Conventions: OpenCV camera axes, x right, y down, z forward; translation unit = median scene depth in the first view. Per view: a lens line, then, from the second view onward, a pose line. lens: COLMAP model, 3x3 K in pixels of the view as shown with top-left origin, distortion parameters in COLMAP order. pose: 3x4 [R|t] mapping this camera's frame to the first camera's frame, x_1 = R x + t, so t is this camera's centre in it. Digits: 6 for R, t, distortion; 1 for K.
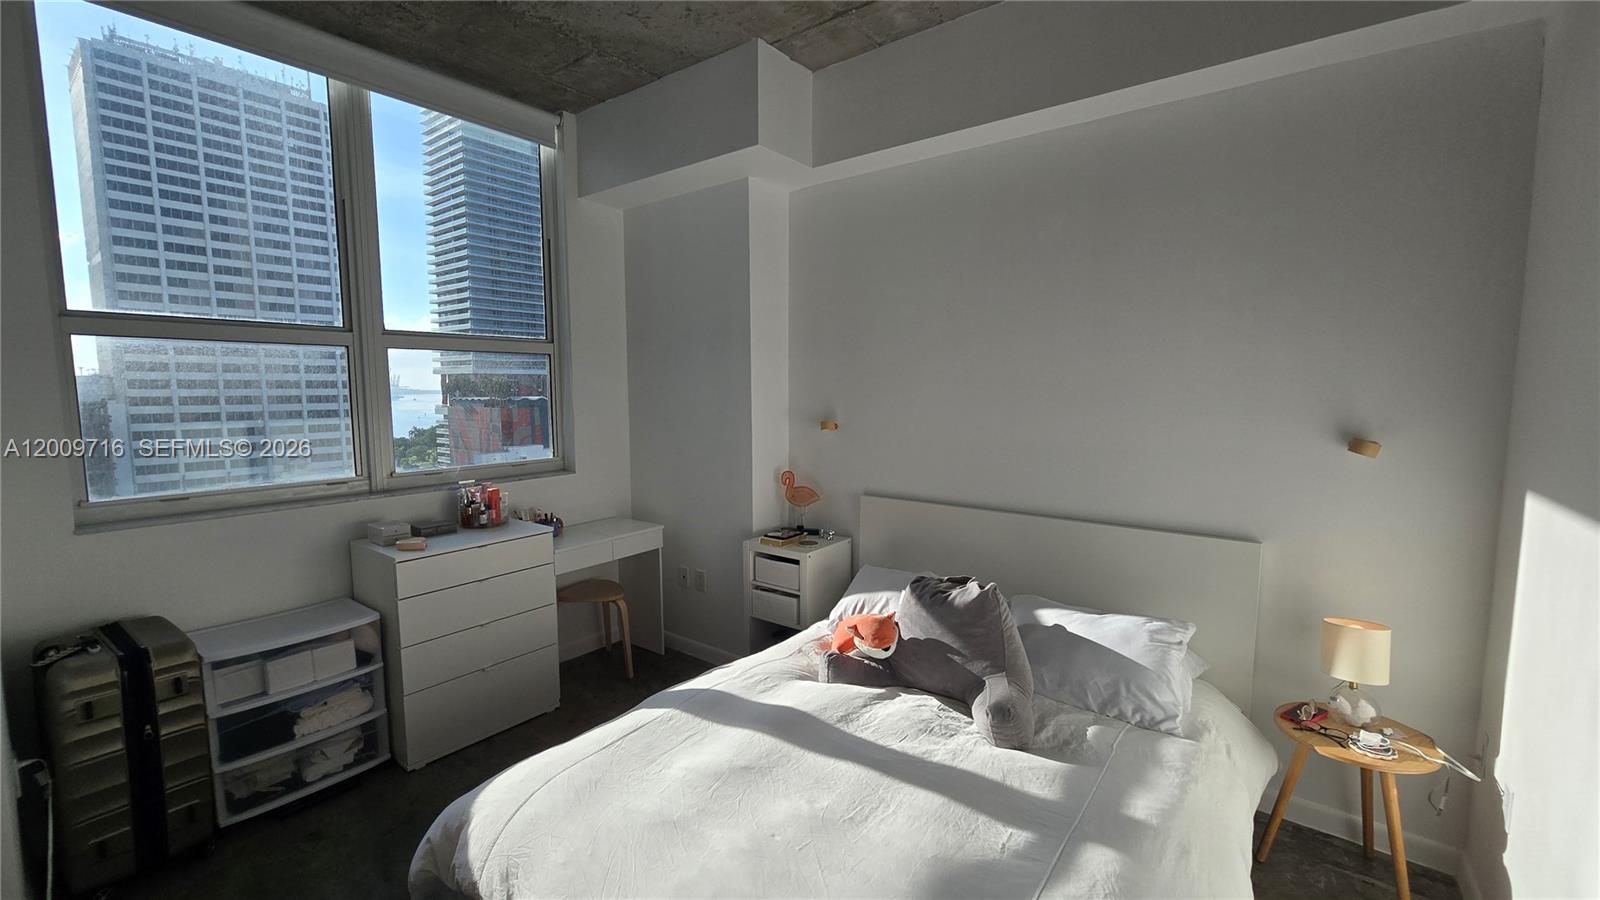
lens RADIAL K [[668.6, 0, 792.2], [0, 668.6, 451.7], [0, 0, 1]] dist [0.003047, 0.001524]
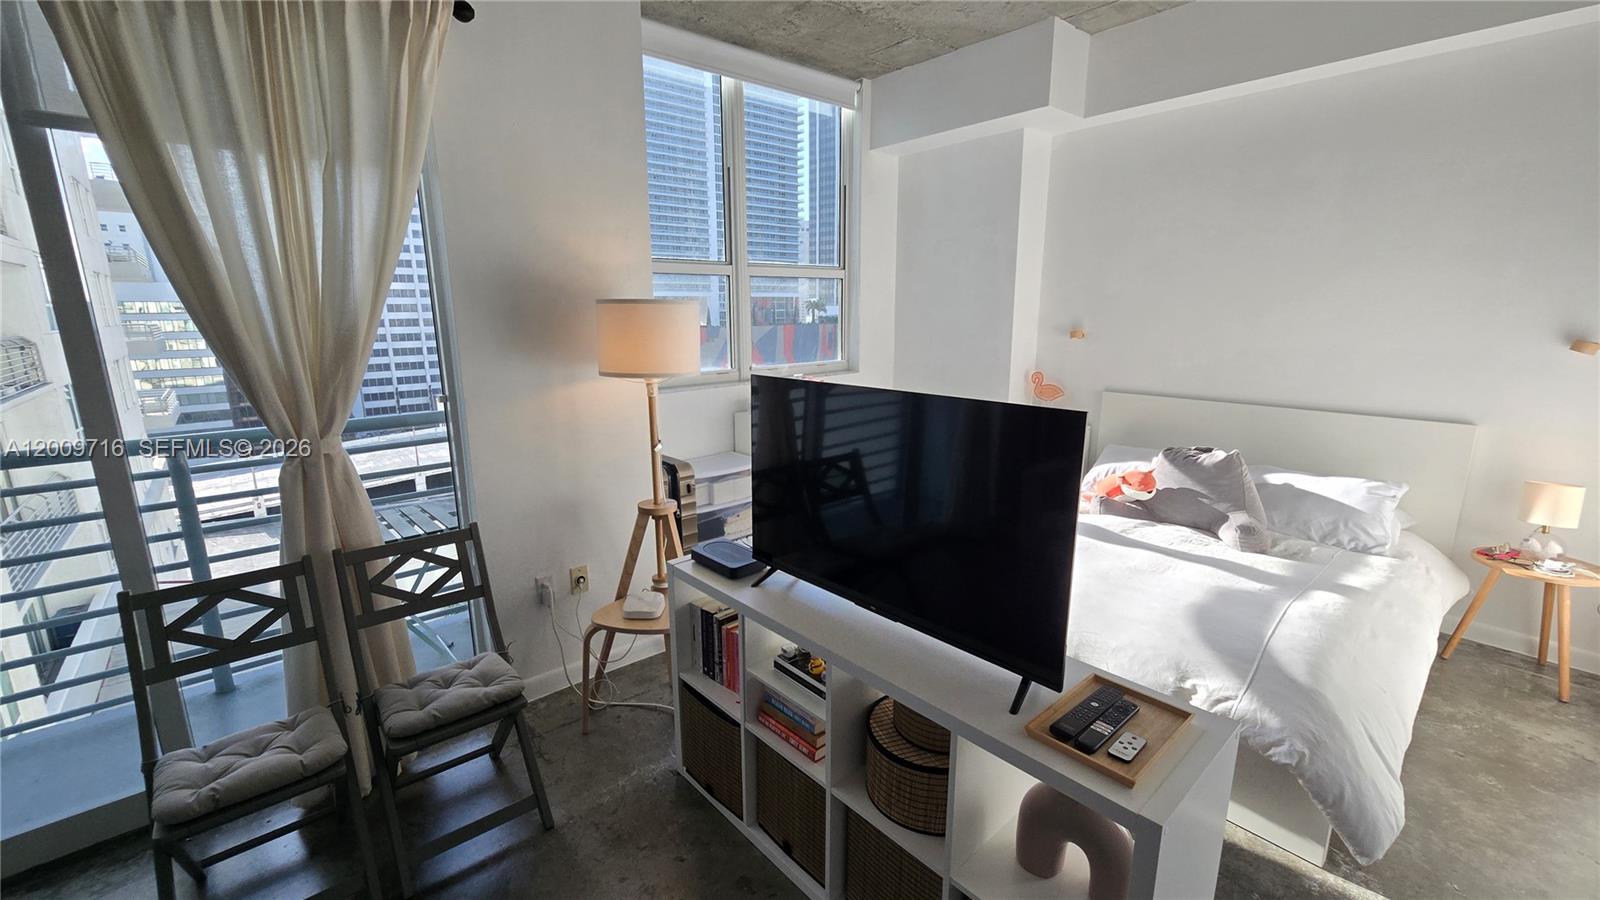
lens RADIAL K [[668.6, 0, 790.4], [0, 668.6, 454.8], [0, 0, 1]] dist [0.003047, 0.001524]
pose [[0.980014, 0.038142, -0.195238, -0.230835], [-0.014565, 0.992570, 0.120803, 0.042015], [0.198395, -0.115545, 0.973288, -0.357639]]
